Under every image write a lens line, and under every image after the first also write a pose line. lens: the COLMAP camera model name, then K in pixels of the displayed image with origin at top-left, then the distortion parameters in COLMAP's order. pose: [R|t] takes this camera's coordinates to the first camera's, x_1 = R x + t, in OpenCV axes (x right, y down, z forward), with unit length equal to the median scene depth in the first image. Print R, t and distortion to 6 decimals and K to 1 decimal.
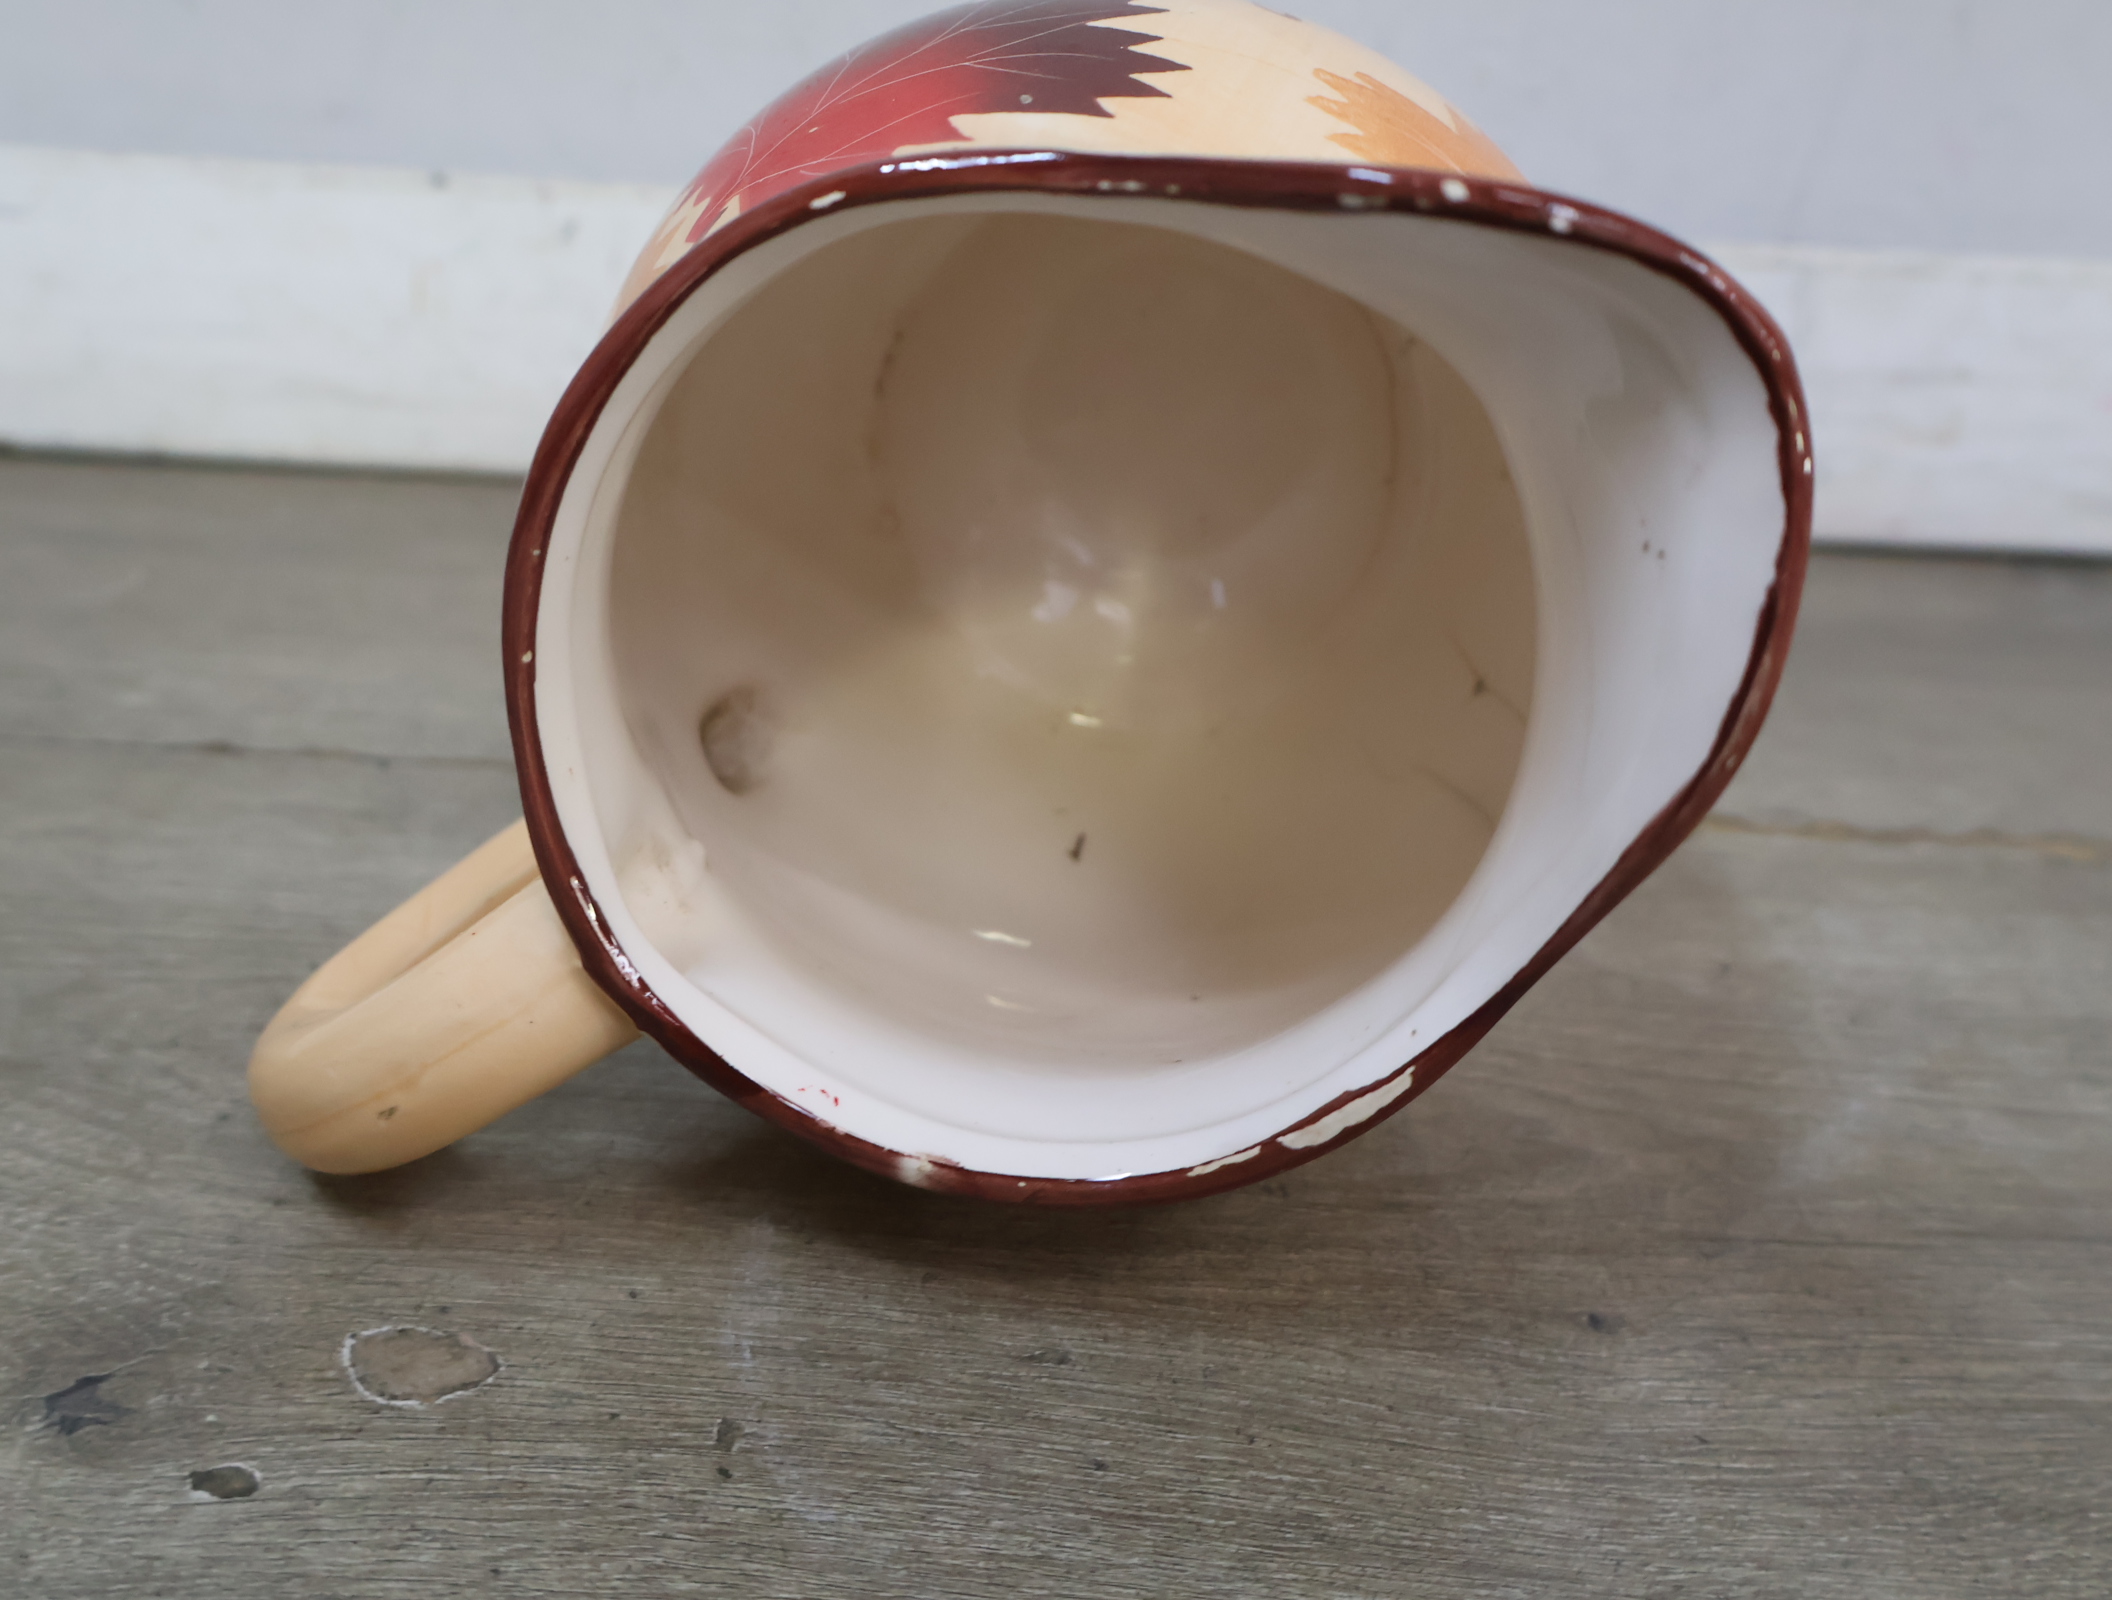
lens RADIAL K [[2139.3, 0, 1049.4], [0, 2139.3, 806.8], [0, 0, 1]] dist [0.015022, 0.000000]
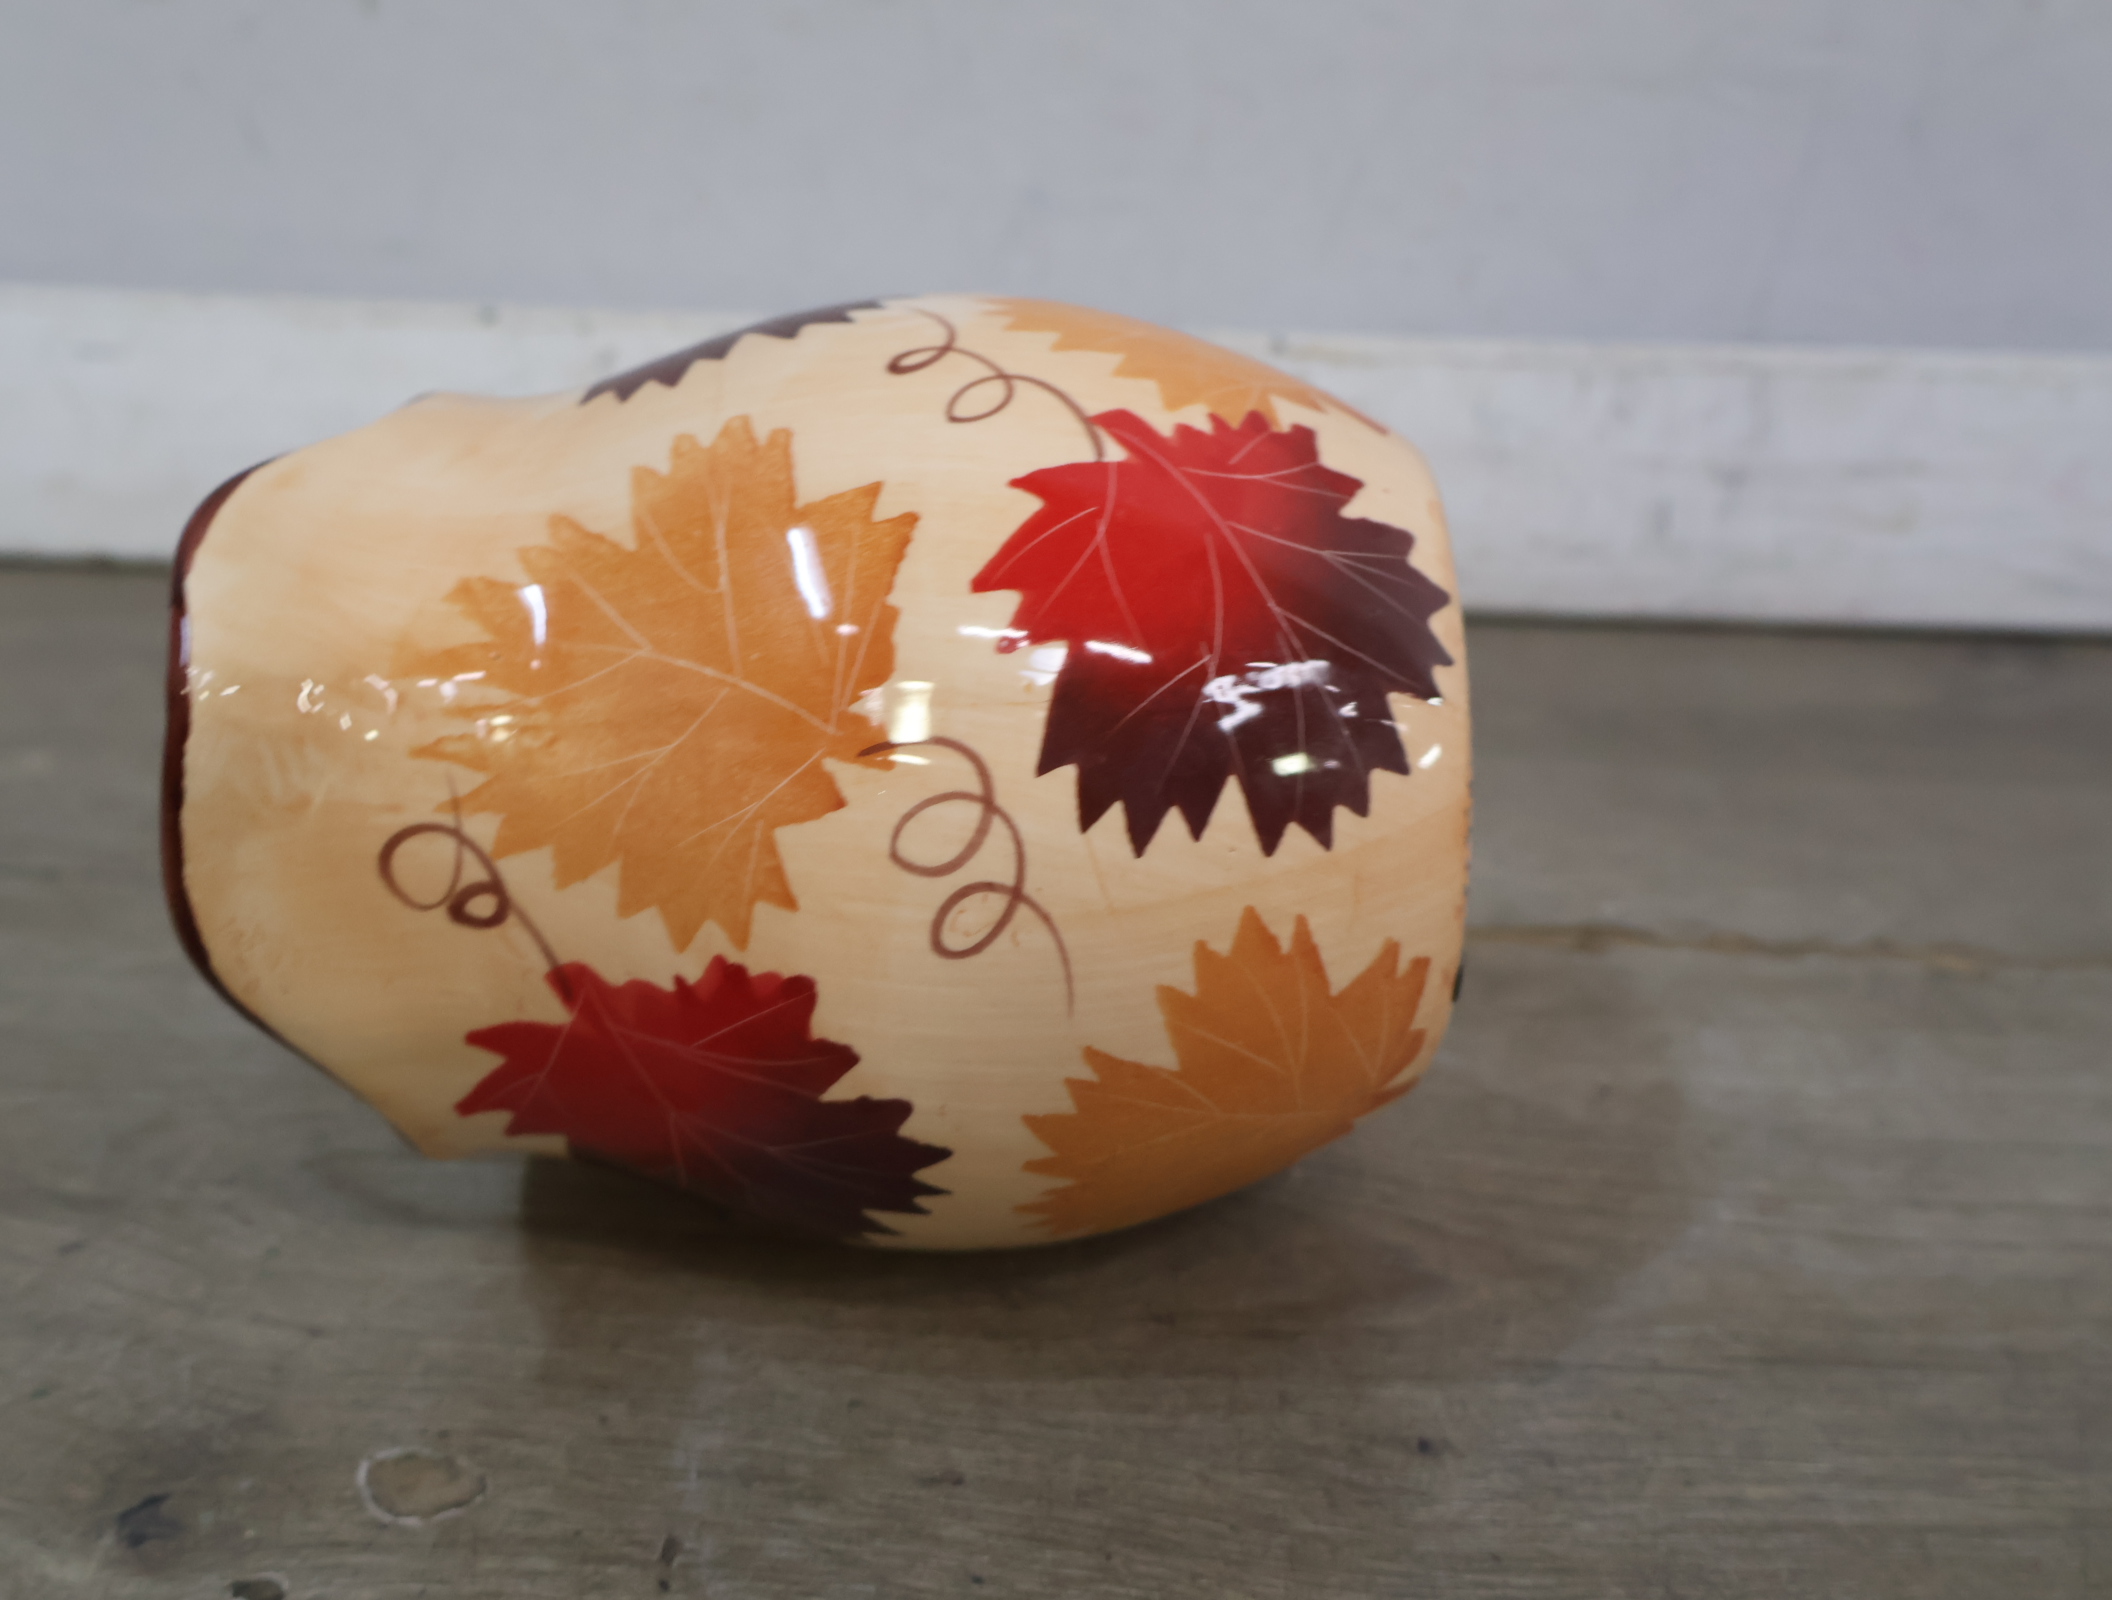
lens RADIAL K [[2139.3, 0, 1054.2], [0, 2139.3, 804.3], [0, 0, 1]] dist [0.015022, 0.000000]
pose [[0.998618, -0.006532, -0.052155, 0.119381], [0.007942, 0.999607, 0.026877, -0.143235], [0.051959, -0.027254, 0.998277, -0.165791]]
